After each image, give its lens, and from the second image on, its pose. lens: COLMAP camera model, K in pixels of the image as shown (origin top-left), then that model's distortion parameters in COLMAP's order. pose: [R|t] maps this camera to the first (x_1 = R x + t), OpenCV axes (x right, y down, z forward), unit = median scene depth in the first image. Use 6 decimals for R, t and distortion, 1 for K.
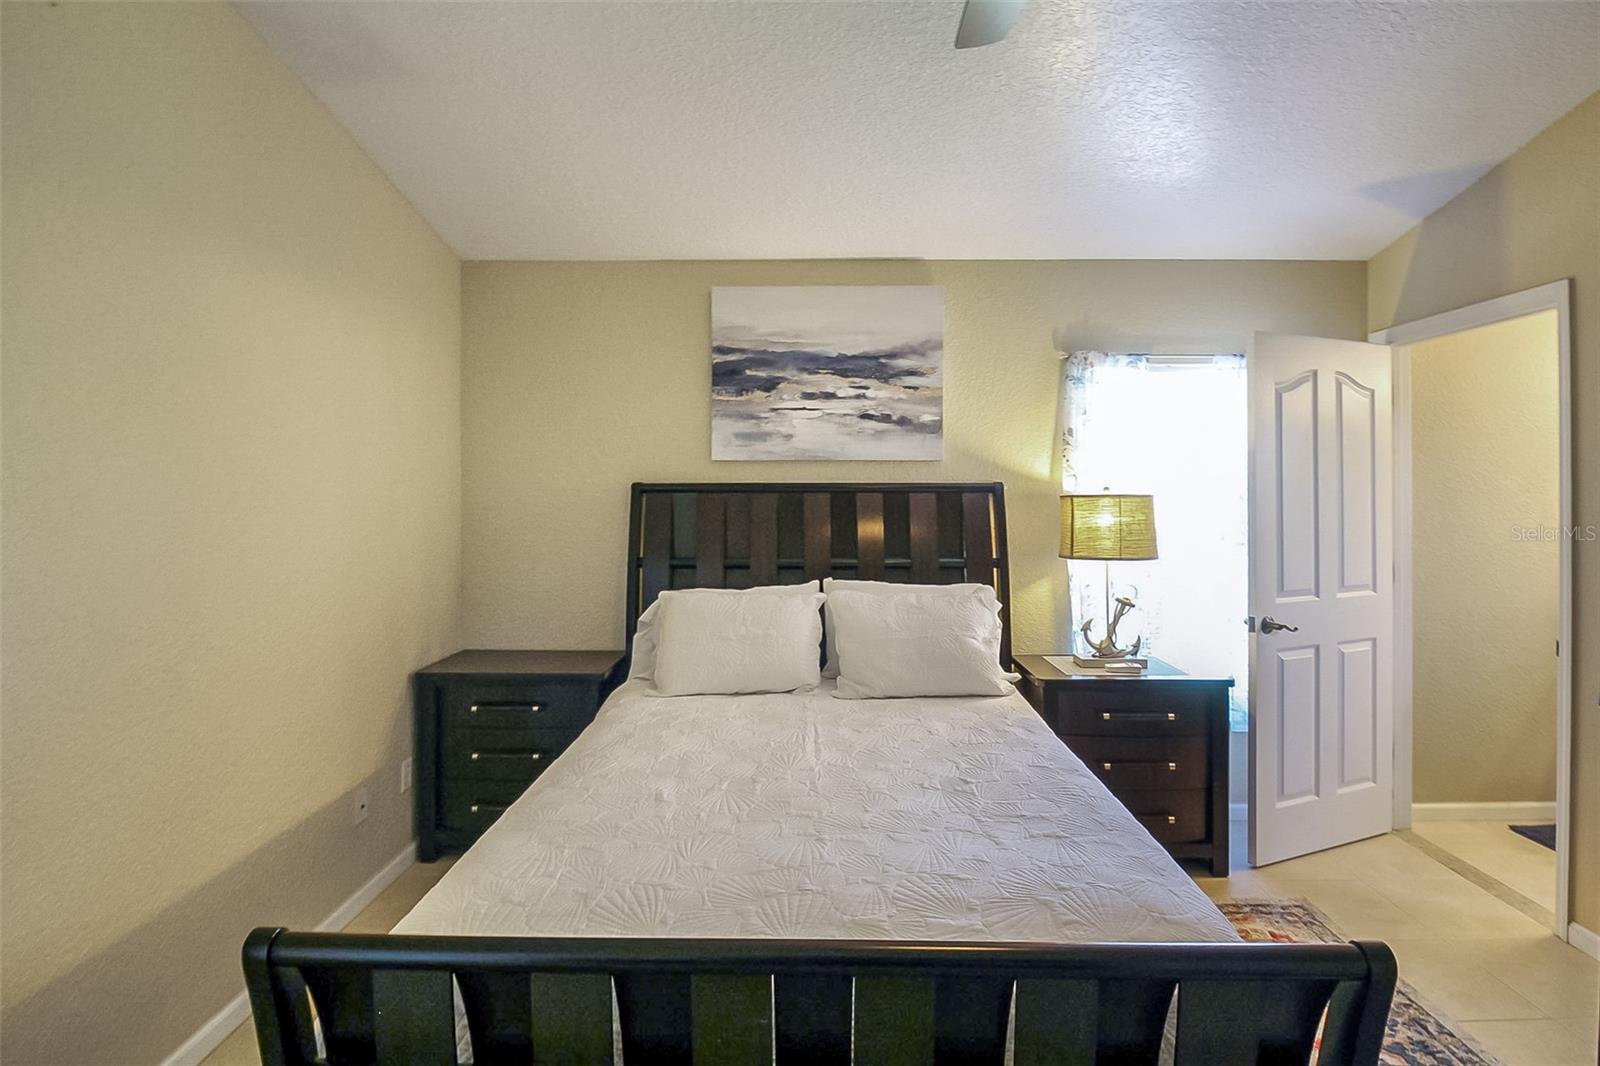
lens RADIAL K [[804.7, 0, 804.8], [0, 804.7, 477.3], [0, 0, 1]] dist [0.000945, -0.015918]
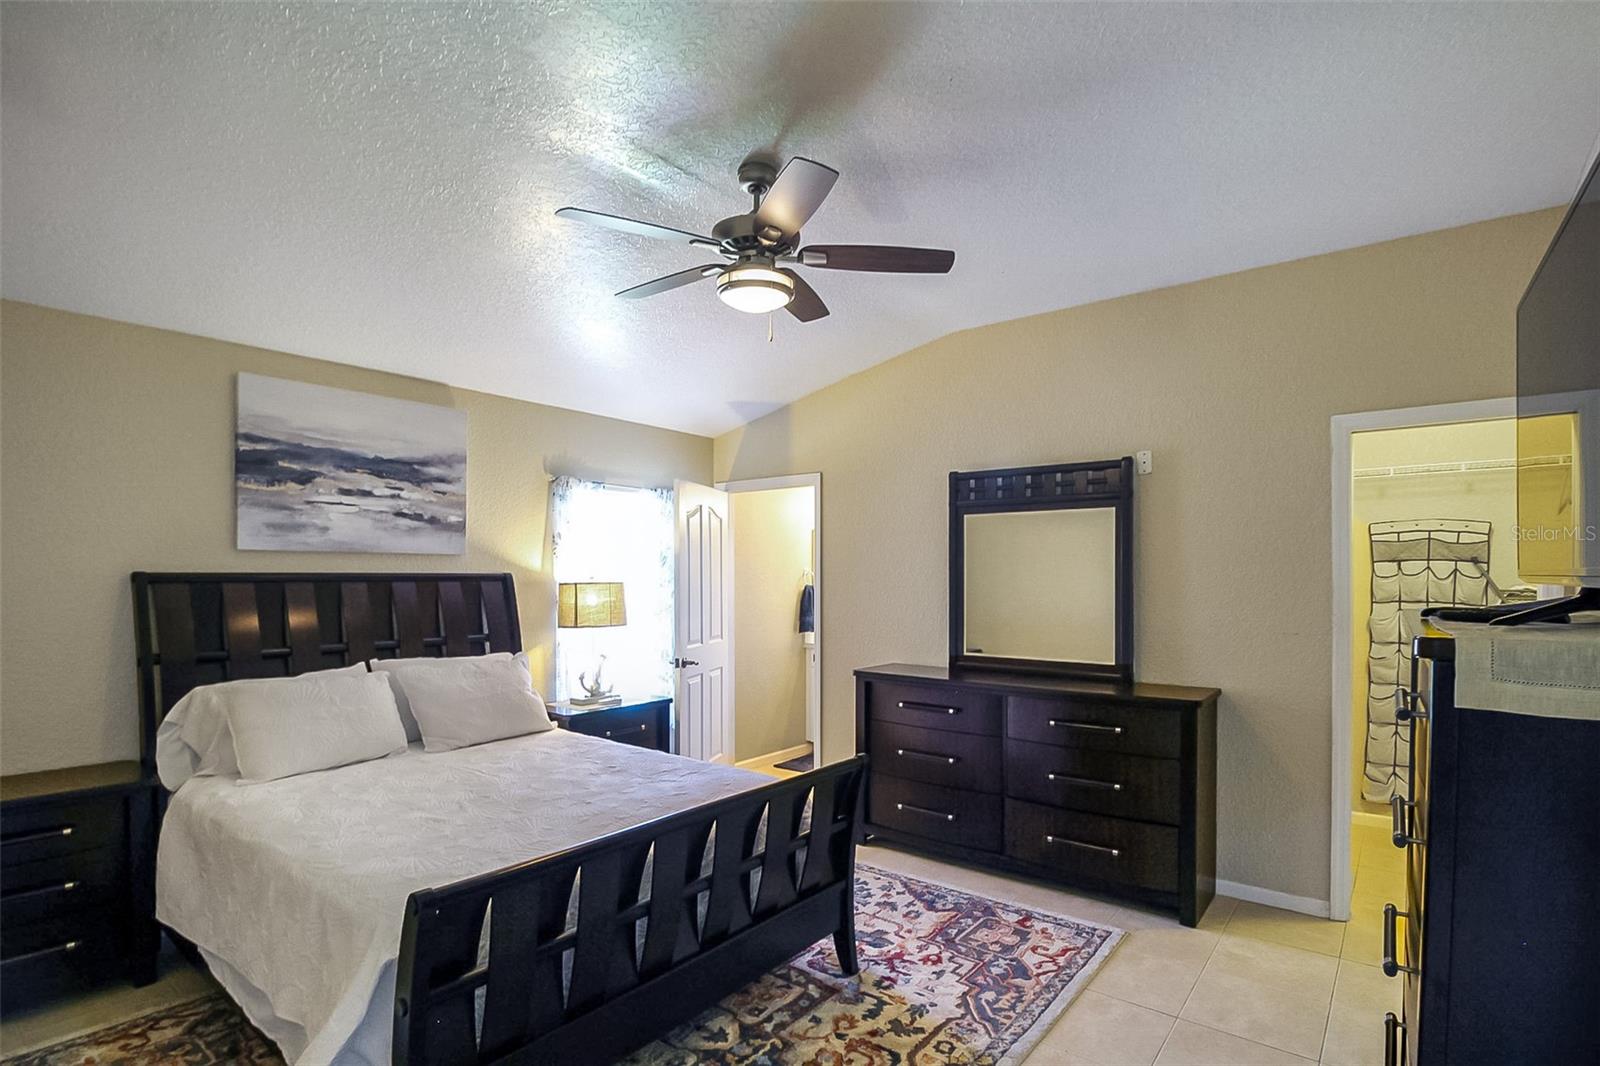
lens RADIAL K [[770.0, 0, 816.4], [0, 770.0, 561.1], [0, 0, 1]] dist [0.000347, -0.013316]
pose [[0.600862, 0.015451, 0.799203, -0.436198], [-0.007629, 0.999878, -0.013594, 0.000288], [-0.799316, 0.002071, 0.600907, -0.118161]]
